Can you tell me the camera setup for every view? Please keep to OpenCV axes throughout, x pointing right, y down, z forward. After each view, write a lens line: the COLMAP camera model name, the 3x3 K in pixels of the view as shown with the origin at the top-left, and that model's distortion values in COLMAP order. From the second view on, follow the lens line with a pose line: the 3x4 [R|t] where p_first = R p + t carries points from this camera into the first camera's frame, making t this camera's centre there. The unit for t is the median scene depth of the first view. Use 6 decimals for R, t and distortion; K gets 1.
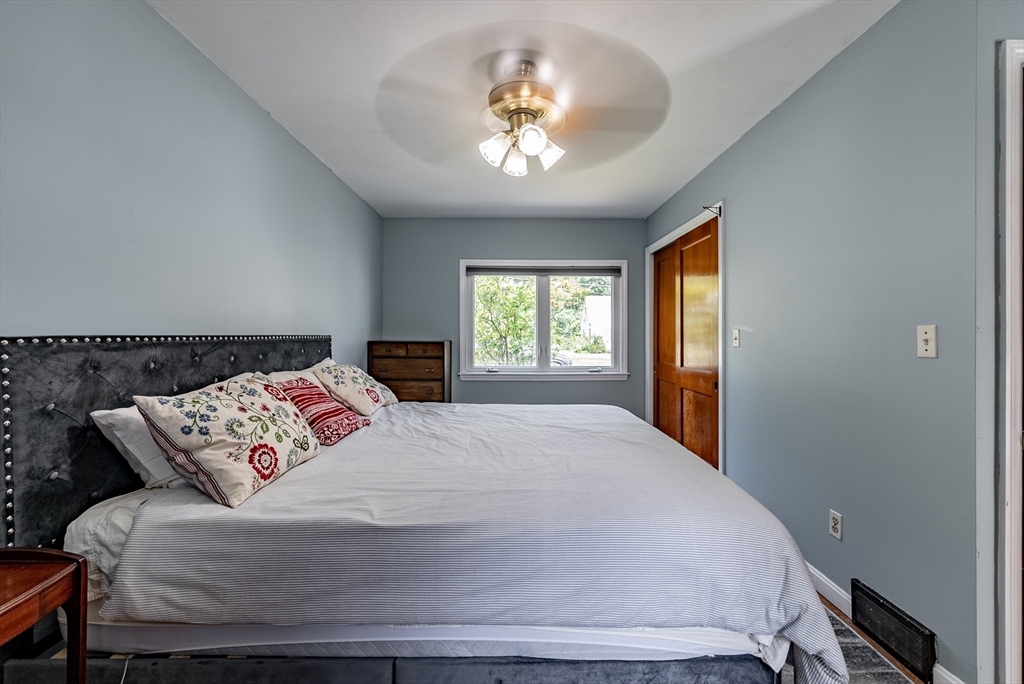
lens RADIAL K [[425.8, 0, 511.5], [0, 425.8, 331.9], [0, 0, 1]] dist [0.001163, -0.000095]
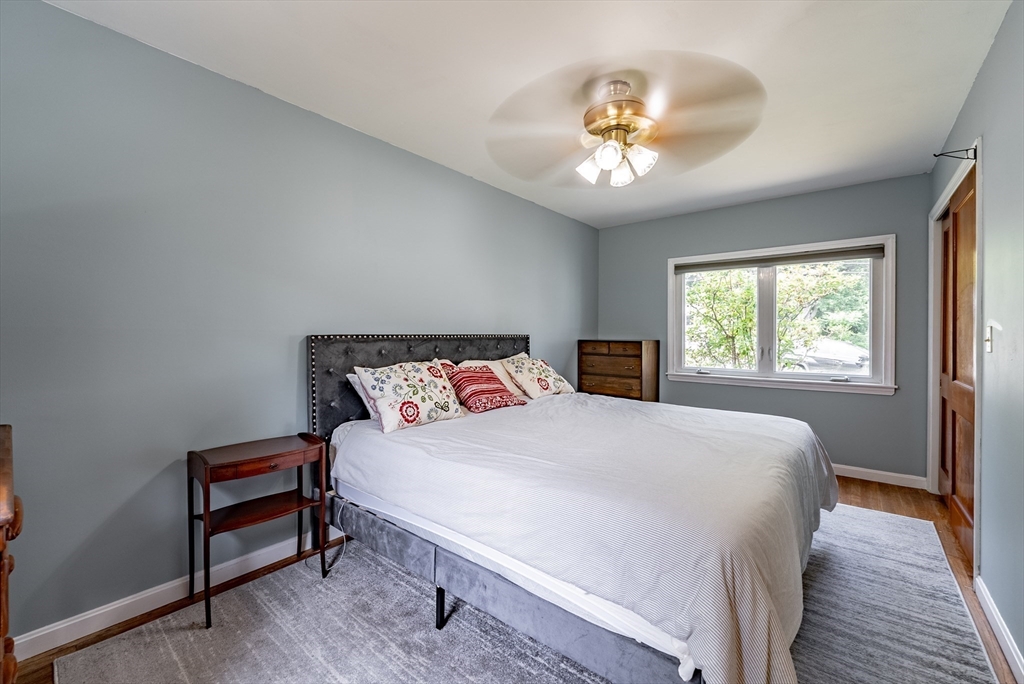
lens RADIAL K [[425.8, 0, 511.5], [0, 425.8, 331.9], [0, 0, 1]] dist [0.001163, -0.000095]
pose [[0.768689, -0.003191, -0.639615, 0.619992], [0.003678, 0.999993, -0.000569, 0.000632], [0.639613, -0.001915, 0.768695, -0.001384]]
